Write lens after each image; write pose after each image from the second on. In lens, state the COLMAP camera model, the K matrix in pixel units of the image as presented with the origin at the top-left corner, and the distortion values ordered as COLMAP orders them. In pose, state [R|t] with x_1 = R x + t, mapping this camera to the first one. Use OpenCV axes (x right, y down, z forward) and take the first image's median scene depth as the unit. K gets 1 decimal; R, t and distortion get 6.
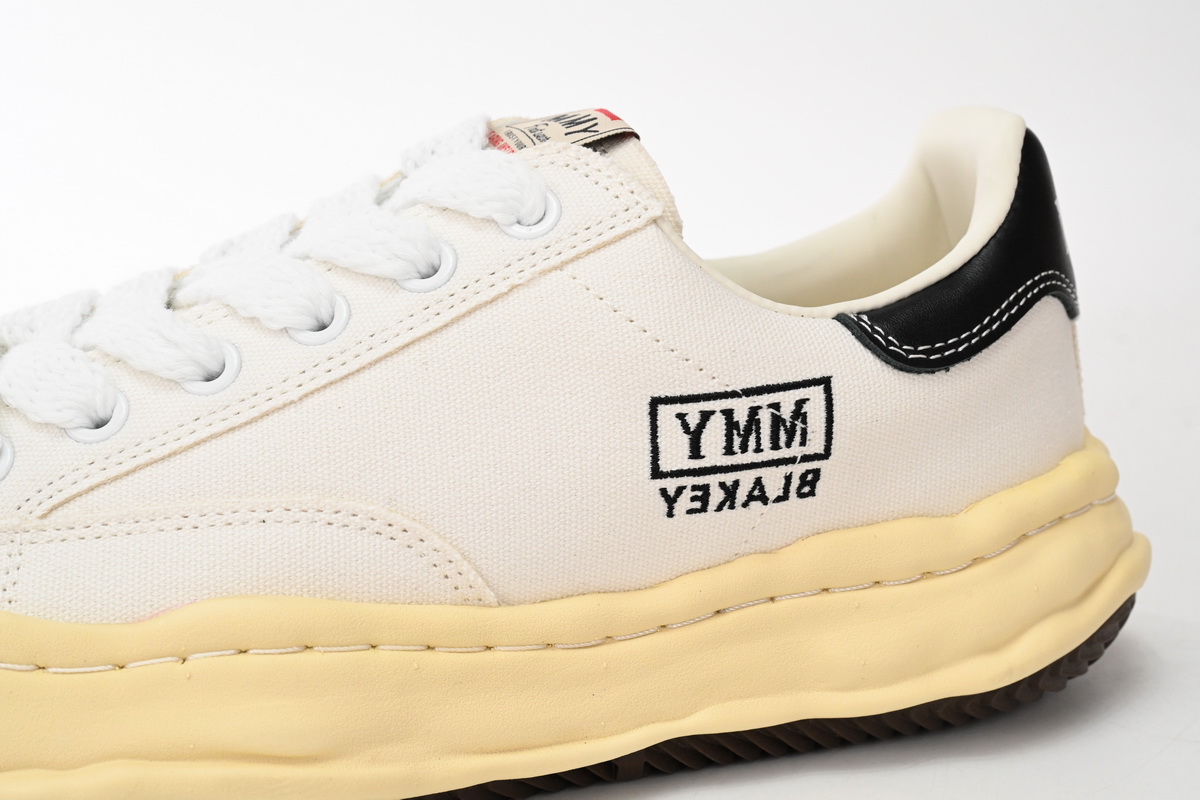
lens RADIAL K [[2209.2, 0, 601.4], [0, 2209.2, 398.8], [0, 0, 1]] dist [0.022079, 0.000000]
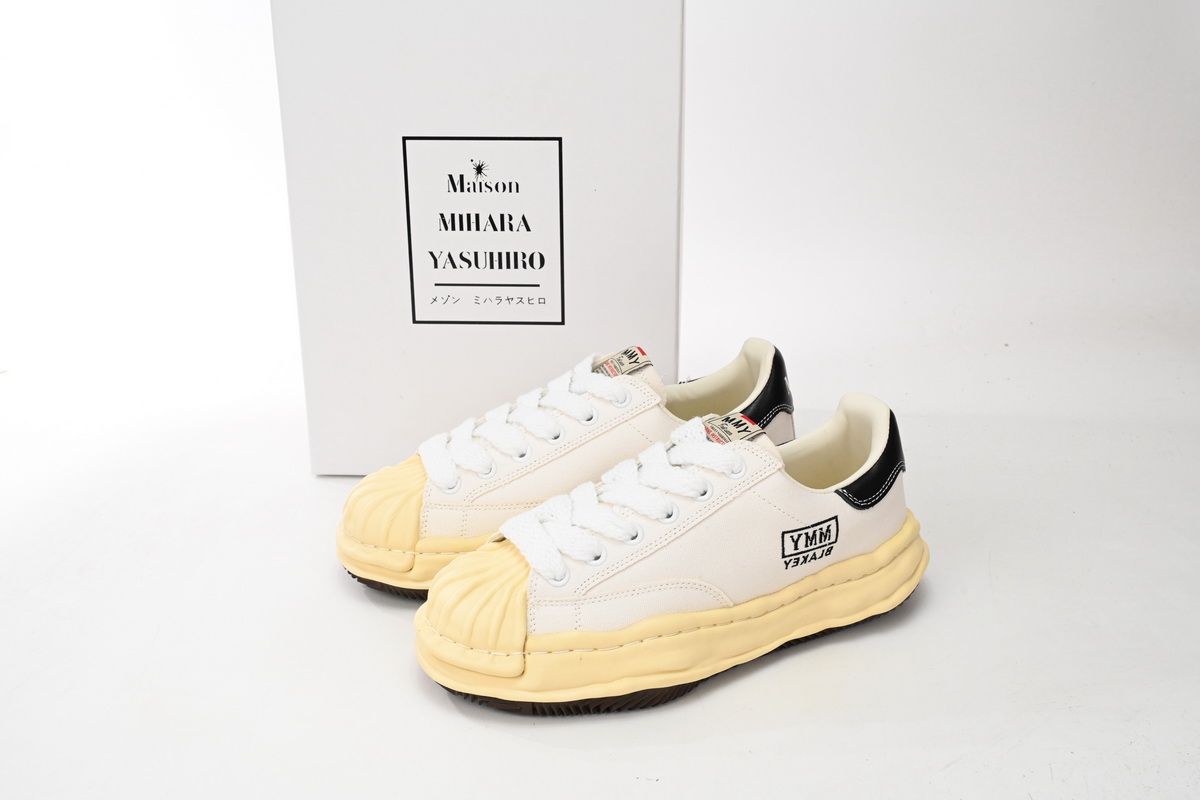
lens RADIAL K [[1342.0, 0, 597.4], [0, 1342.0, 400.9], [0, 0, 1]] dist [0.014992, 0.000000]
pose [[0.985298, -0.065613, 0.157742, -0.473794], [0.044220, 0.989791, 0.135491, -0.412066], [-0.165021, -0.126524, 0.978141, -0.643378]]
